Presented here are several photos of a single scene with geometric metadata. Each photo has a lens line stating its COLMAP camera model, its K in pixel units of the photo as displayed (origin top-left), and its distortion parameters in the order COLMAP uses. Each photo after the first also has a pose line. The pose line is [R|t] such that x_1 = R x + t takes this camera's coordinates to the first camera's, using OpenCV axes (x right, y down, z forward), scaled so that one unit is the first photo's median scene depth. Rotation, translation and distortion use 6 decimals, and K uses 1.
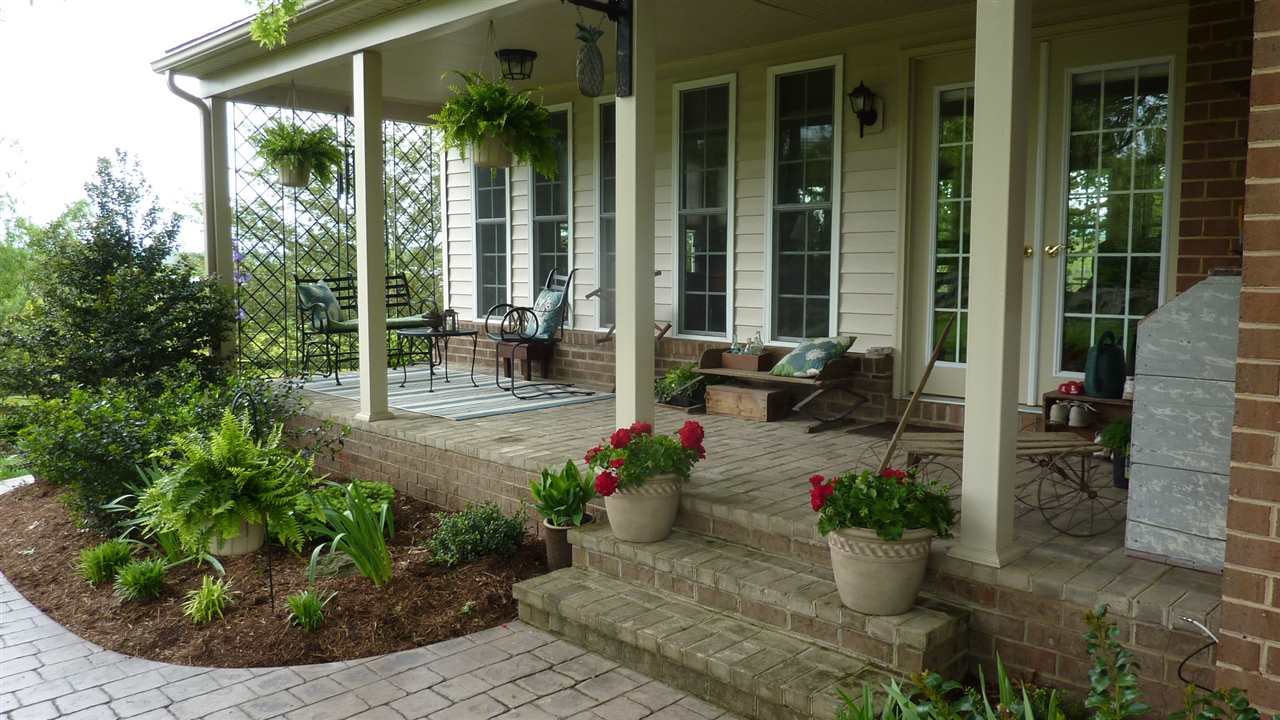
lens RADIAL K [[976.5, 0, 637.7], [0, 976.5, 358.2], [0, 0, 1]] dist [-0.008660, -0.022341]
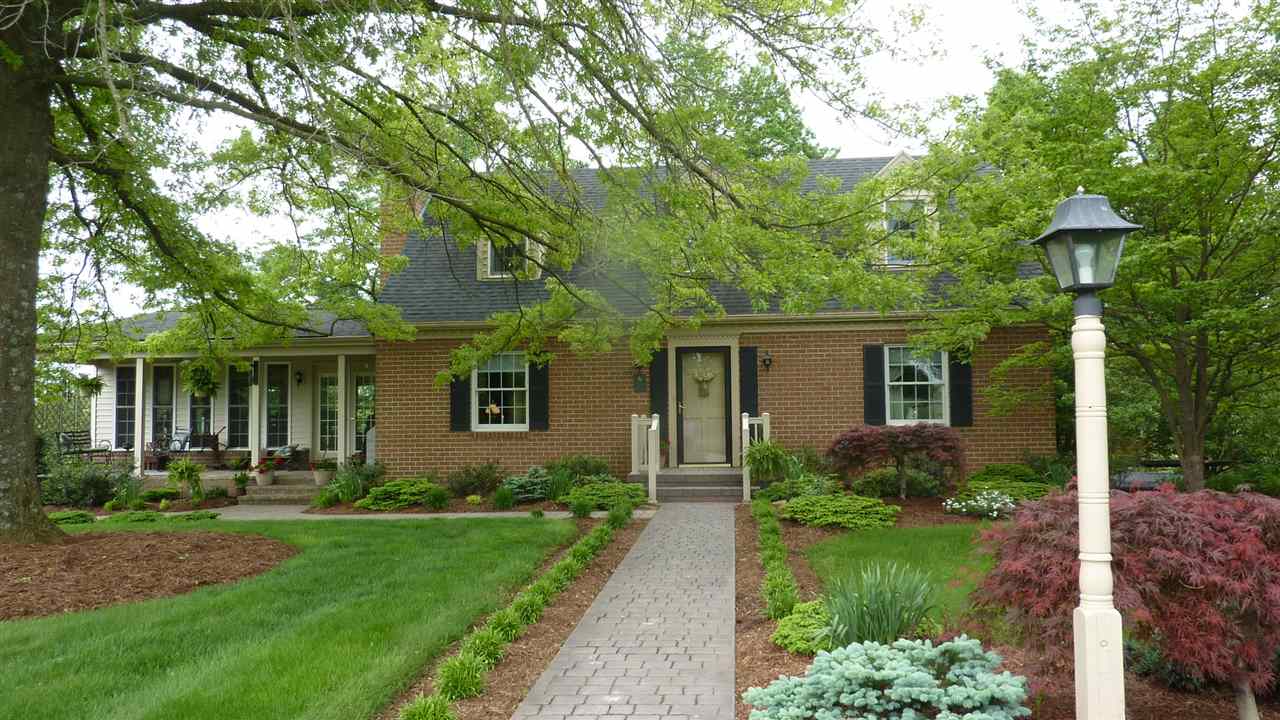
lens RADIAL K [[976.5, 0, 652.2], [0, 976.5, 356.3], [0, 0, 1]] dist [-0.008660, -0.022341]
pose [[0.771614, 0.029335, 0.635414, -0.962240], [0.075146, 0.987737, -0.136855, 0.224296], [-0.631636, 0.153348, 0.759947, -2.333590]]
